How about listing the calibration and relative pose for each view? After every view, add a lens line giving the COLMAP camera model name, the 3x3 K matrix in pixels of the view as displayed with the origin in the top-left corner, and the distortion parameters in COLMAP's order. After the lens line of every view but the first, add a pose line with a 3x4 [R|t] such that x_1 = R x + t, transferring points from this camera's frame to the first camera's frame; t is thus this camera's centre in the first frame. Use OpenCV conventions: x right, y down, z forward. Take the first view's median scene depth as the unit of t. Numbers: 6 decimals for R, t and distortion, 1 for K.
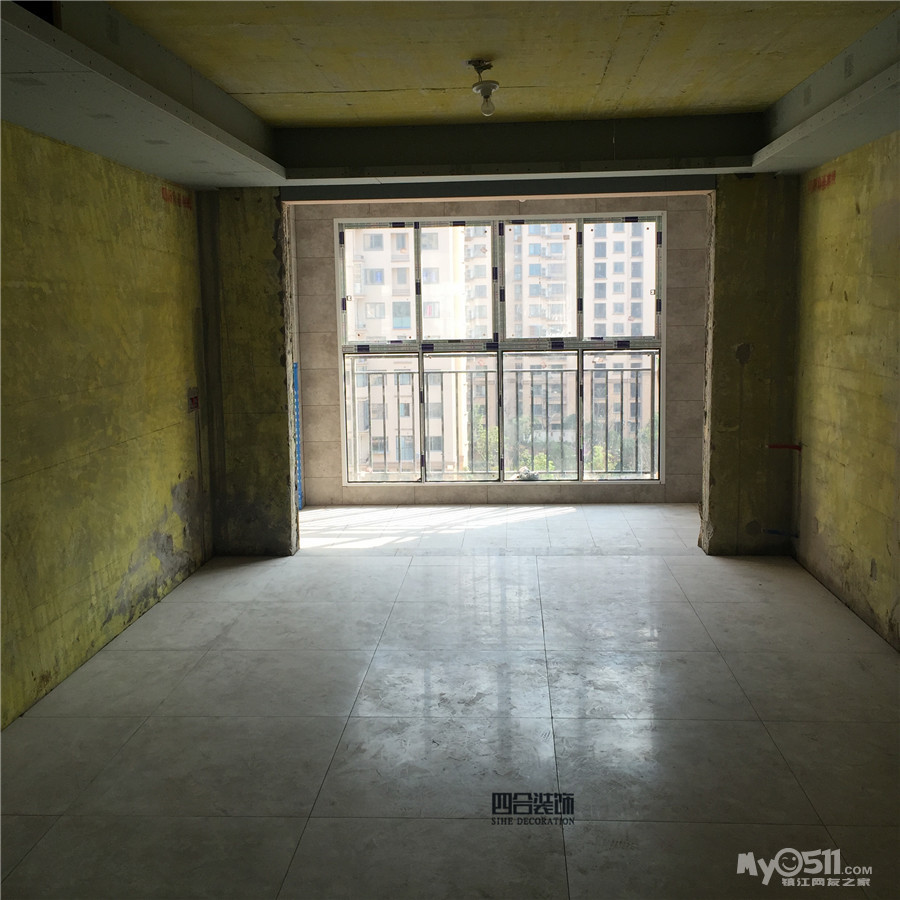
lens RADIAL K [[1030.8, 0, 450.9], [0, 1030.8, 448.5], [0, 0, 1]] dist [0.032837, 0.000000]
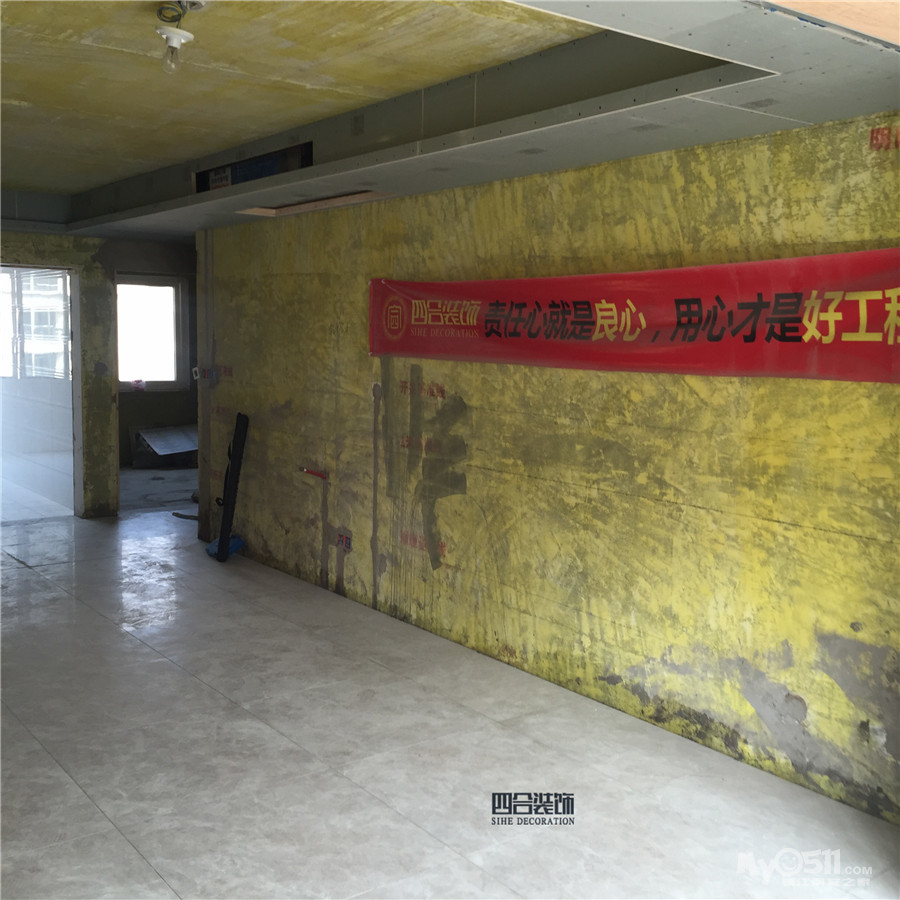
lens RADIAL K [[1030.8, 0, 449.8], [0, 1030.8, 441.0], [0, 0, 1]] dist [0.032837, 0.000000]
pose [[-0.763294, 0.068709, -0.642387, 0.364848], [-0.091475, 0.972817, 0.212744, -0.233177], [0.639543, 0.221149, -0.736260, 1.660951]]
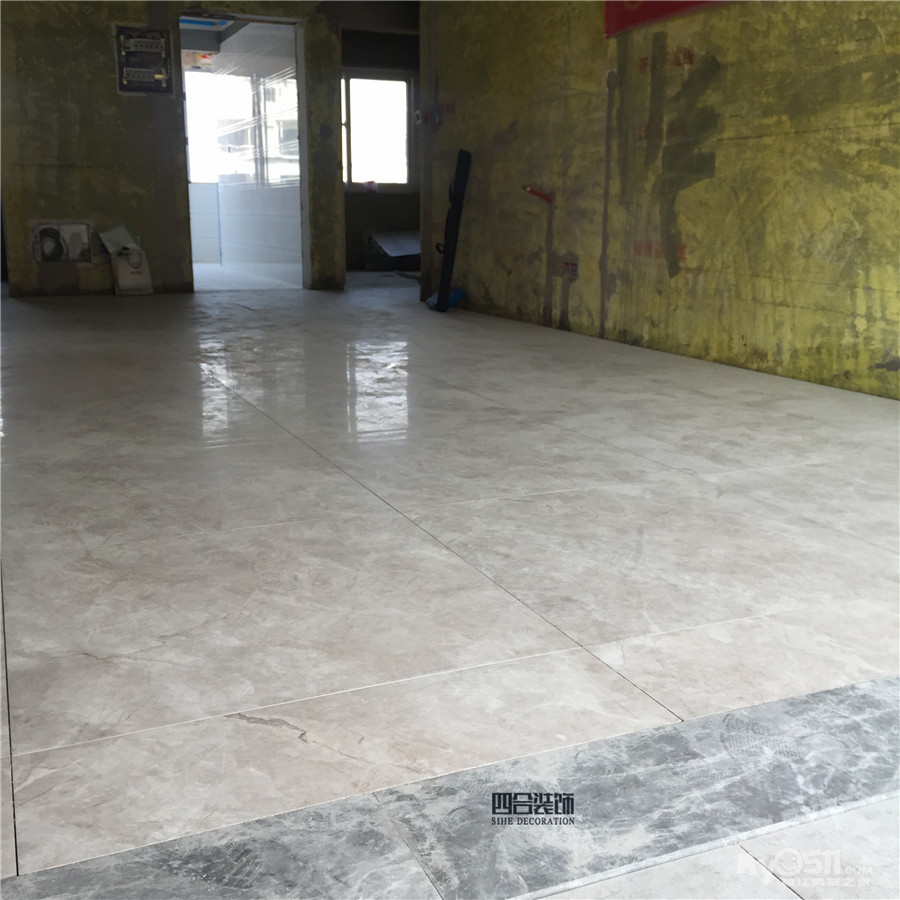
lens RADIAL K [[1030.8, 0, 422.4], [0, 1030.8, 435.8], [0, 0, 1]] dist [0.032837, 0.000000]
pose [[-0.901727, 0.111341, -0.417722, 0.298398], [-0.041957, 0.939162, 0.340901, -0.026071], [0.430265, 0.324926, -0.842197, 1.620962]]
